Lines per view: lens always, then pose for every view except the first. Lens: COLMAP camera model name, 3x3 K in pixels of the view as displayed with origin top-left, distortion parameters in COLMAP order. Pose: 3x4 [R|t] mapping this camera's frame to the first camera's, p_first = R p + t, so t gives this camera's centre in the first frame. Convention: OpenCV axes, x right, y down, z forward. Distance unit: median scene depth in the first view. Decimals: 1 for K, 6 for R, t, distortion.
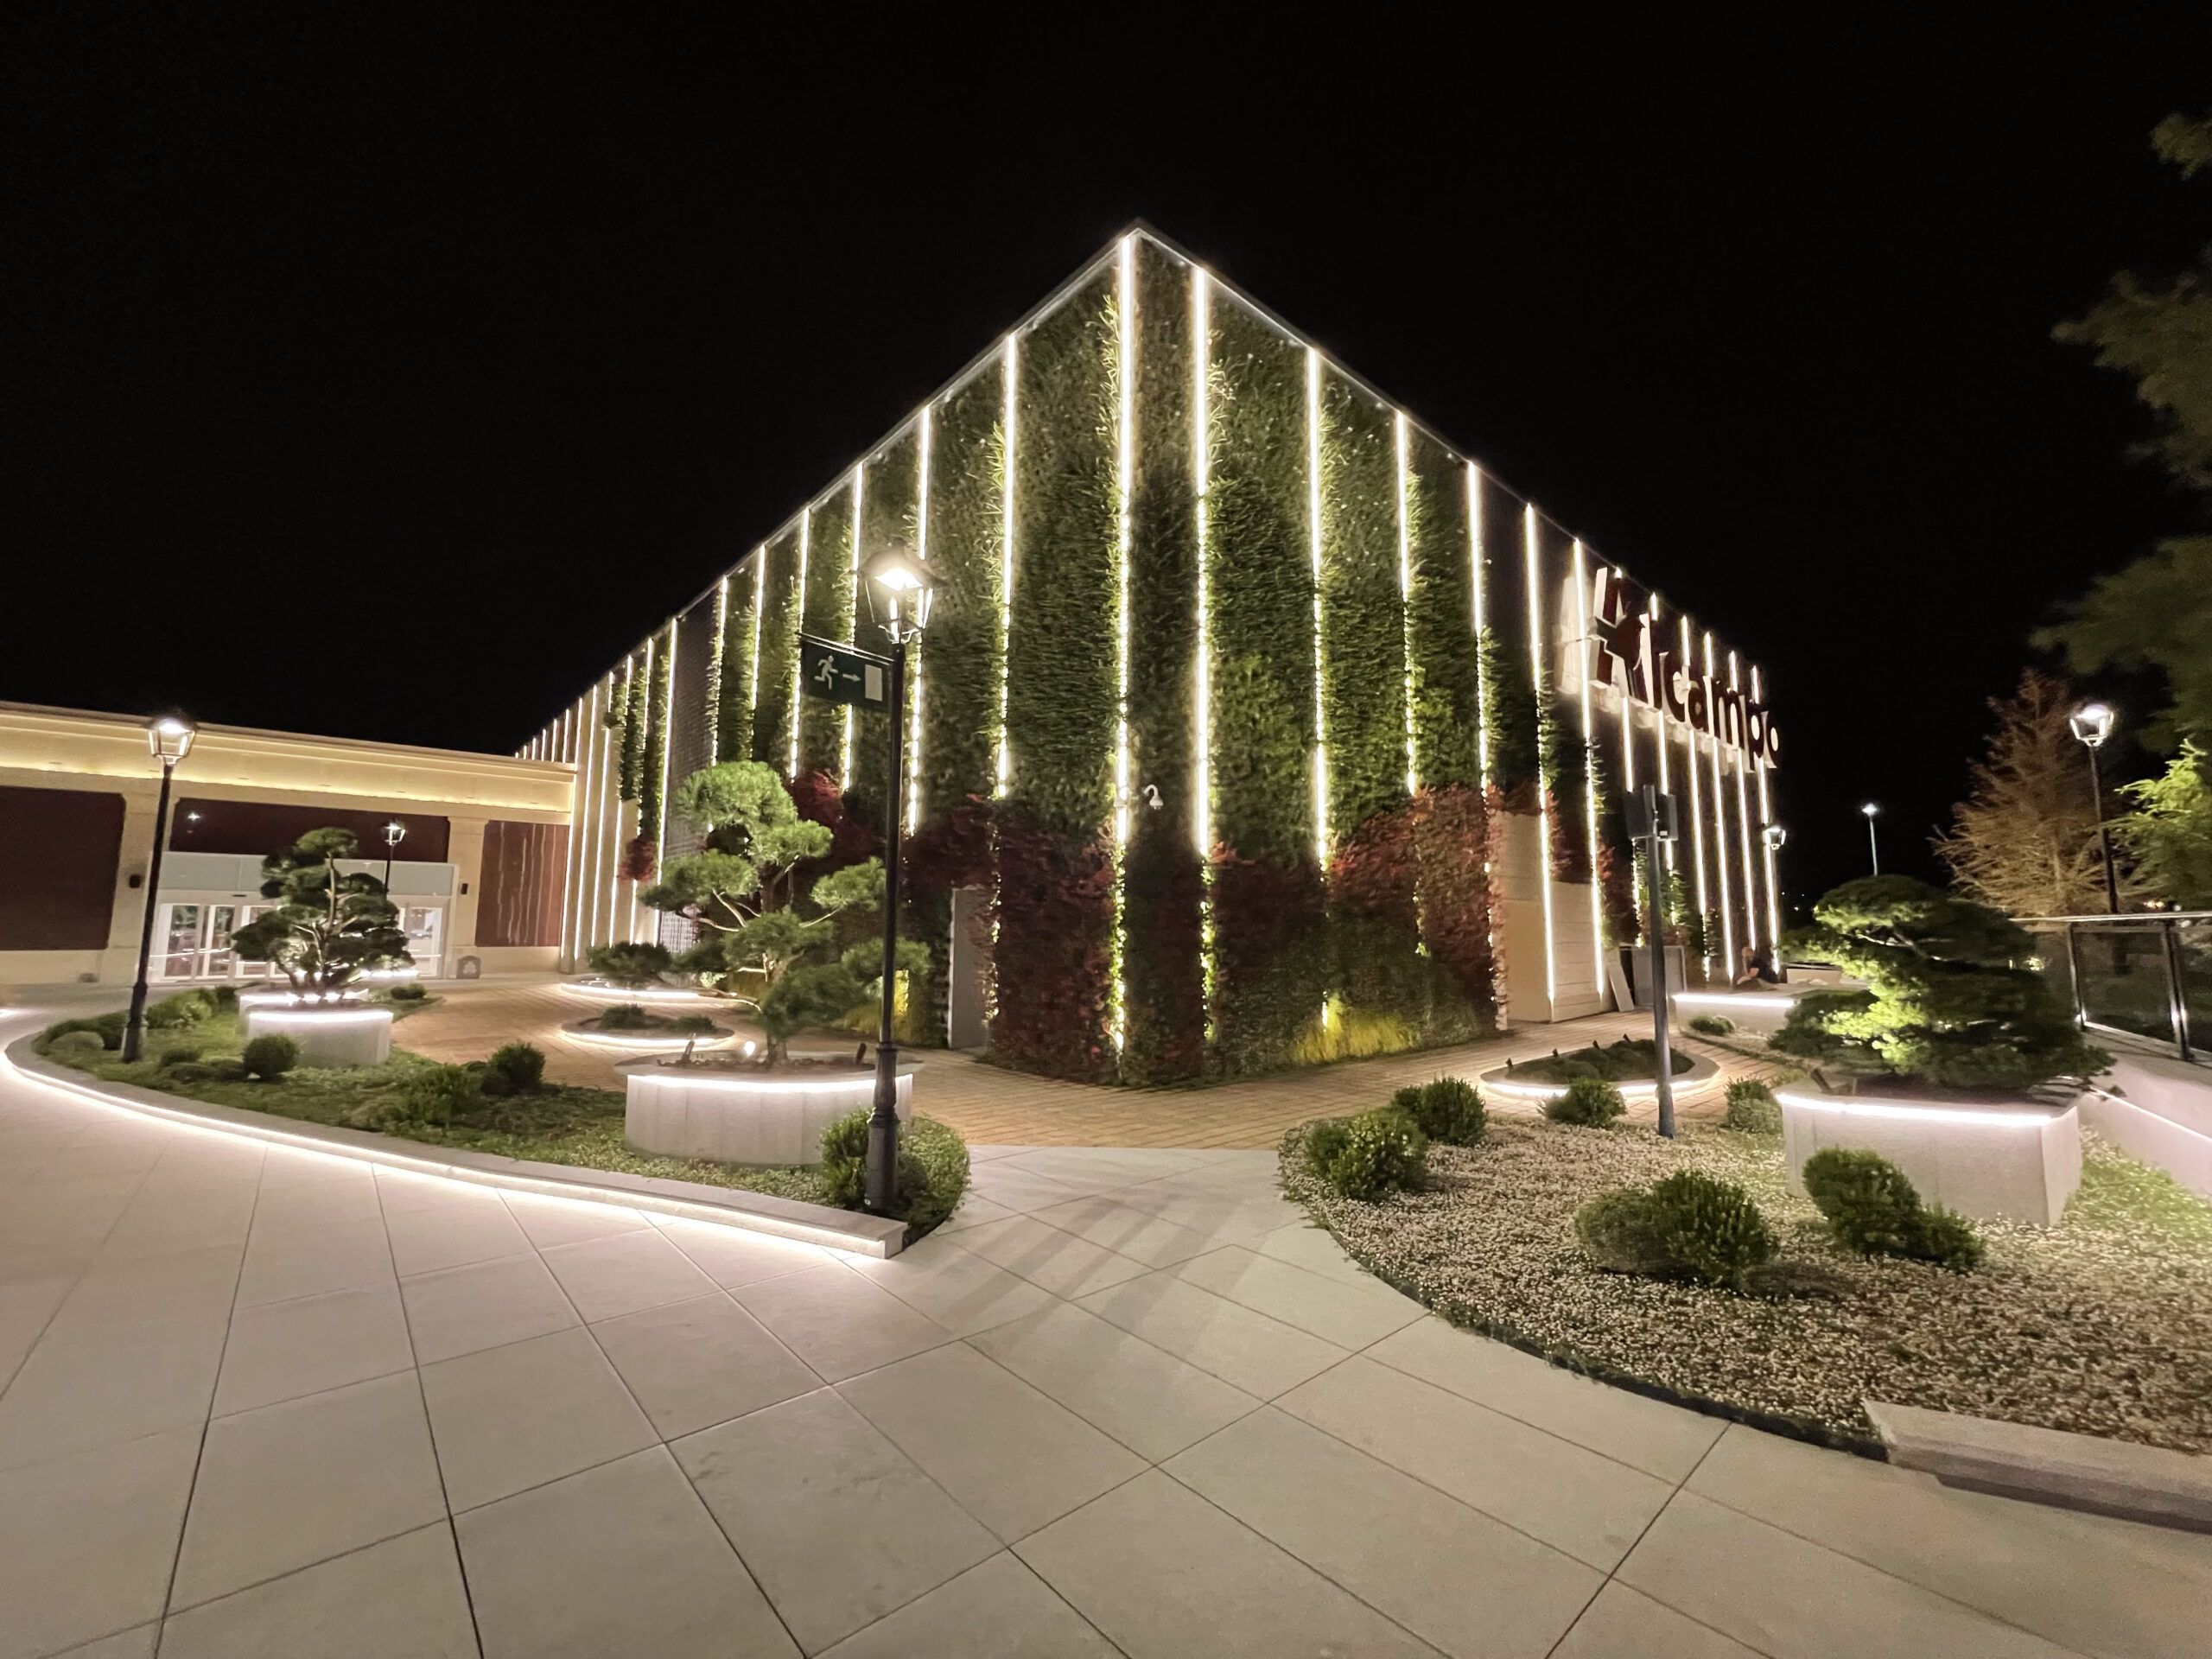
lens RADIAL K [[886.0, 0, 1099.4], [0, 886.0, 828.8], [0, 0, 1]] dist [-0.002621, -0.000237]
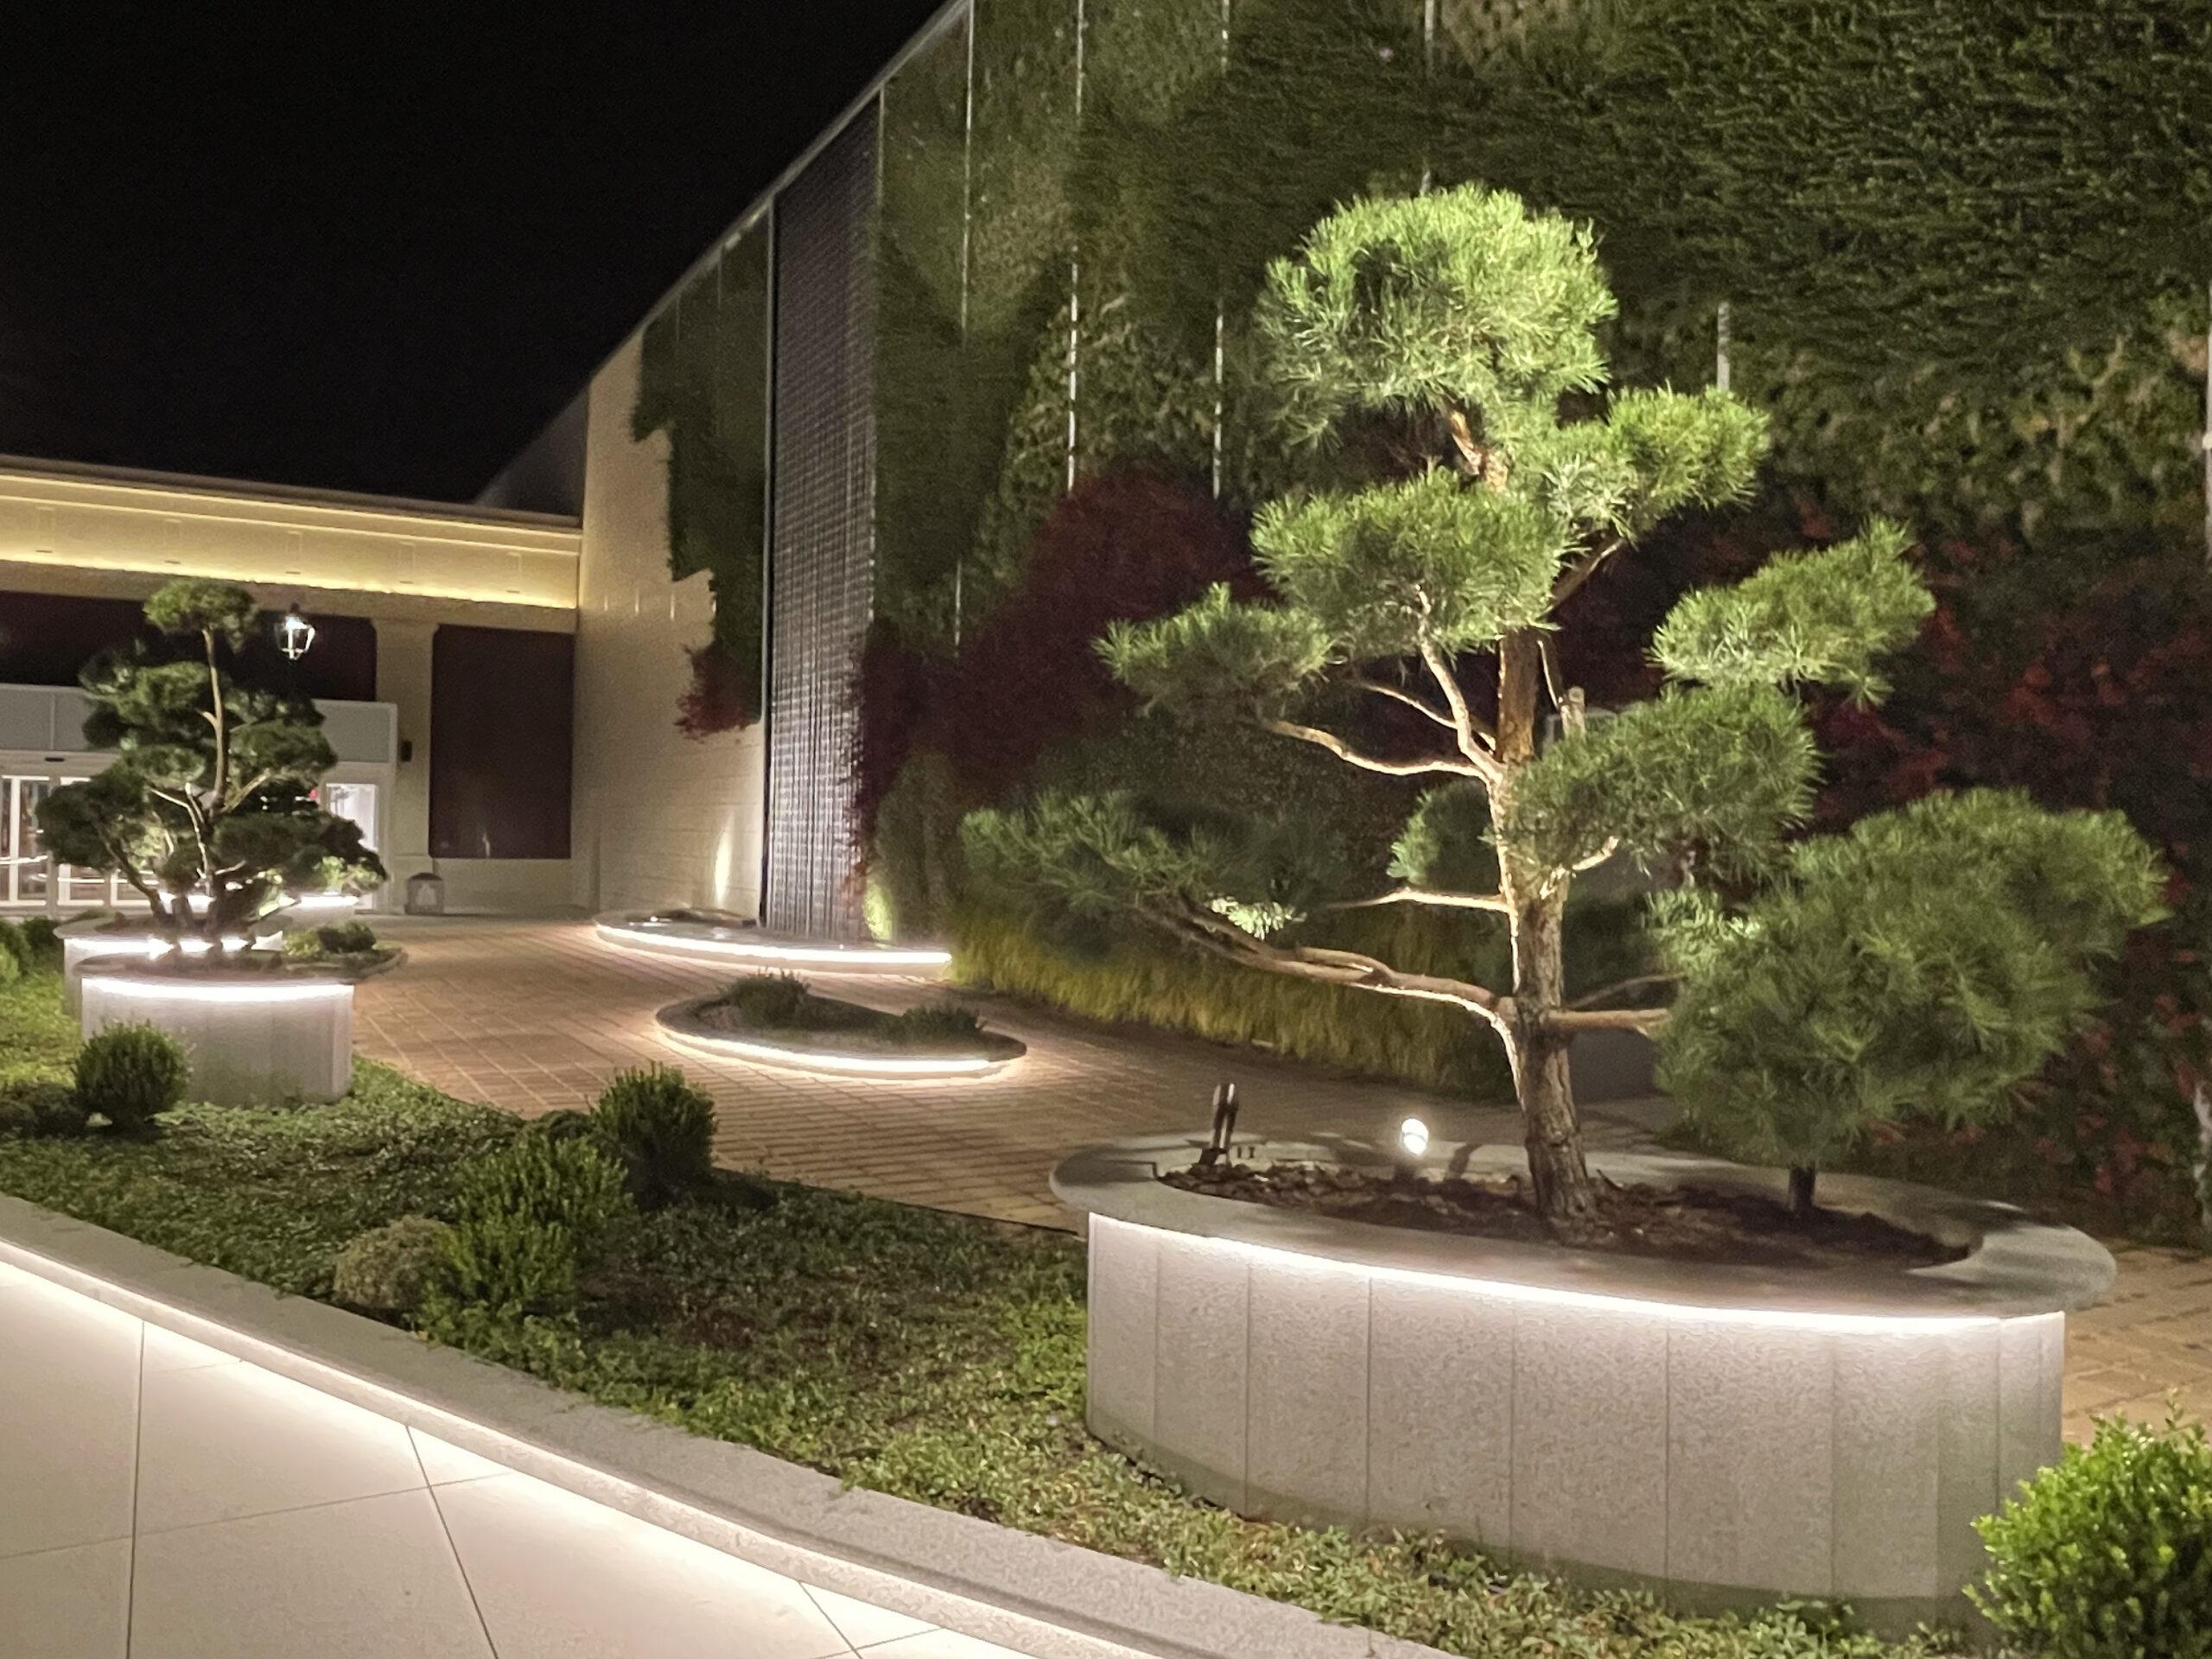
lens RADIAL K [[1667.9, 0, 1109.5], [0, 1667.9, 826.5], [0, 0, 1]] dist [-0.001172, 0.007439]
pose [[0.978489, 0.008765, -0.206115, -0.234142], [0.012402, 0.994791, 0.101177, 0.044122], [0.205928, -0.101557, 0.973283, 0.245549]]
